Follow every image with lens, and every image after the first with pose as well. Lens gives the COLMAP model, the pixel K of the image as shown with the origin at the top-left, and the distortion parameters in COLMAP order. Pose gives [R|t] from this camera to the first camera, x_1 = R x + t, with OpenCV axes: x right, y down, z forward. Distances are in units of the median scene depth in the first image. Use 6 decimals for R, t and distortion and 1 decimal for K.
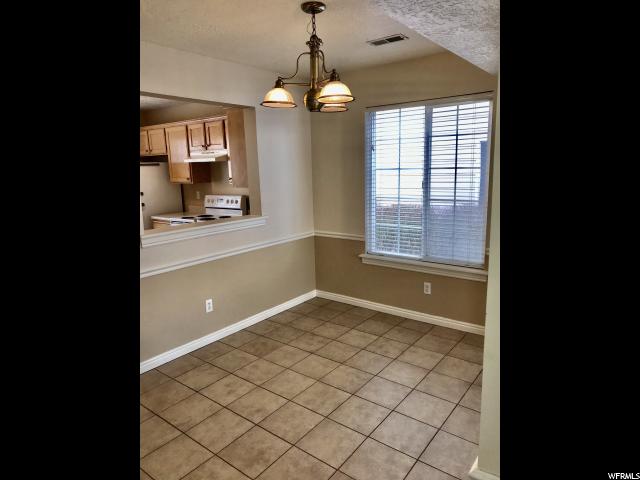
lens RADIAL K [[392.5, 0, 320.0], [0, 392.5, 240.0], [0, 0, 1]] dist [0.000409, -0.000293]
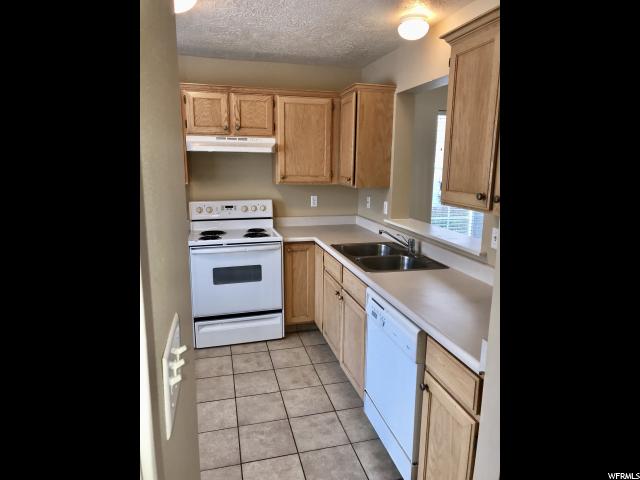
lens RADIAL K [[392.5, 0, 320.0], [0, 392.5, 240.0], [0, 0, 1]] dist [0.000409, -0.000293]
pose [[0.593874, -0.124173, 0.794918, -0.747592], [0.122725, 0.990437, 0.063029, -0.072165], [-0.795143, 0.060126, 0.603434, 0.478013]]
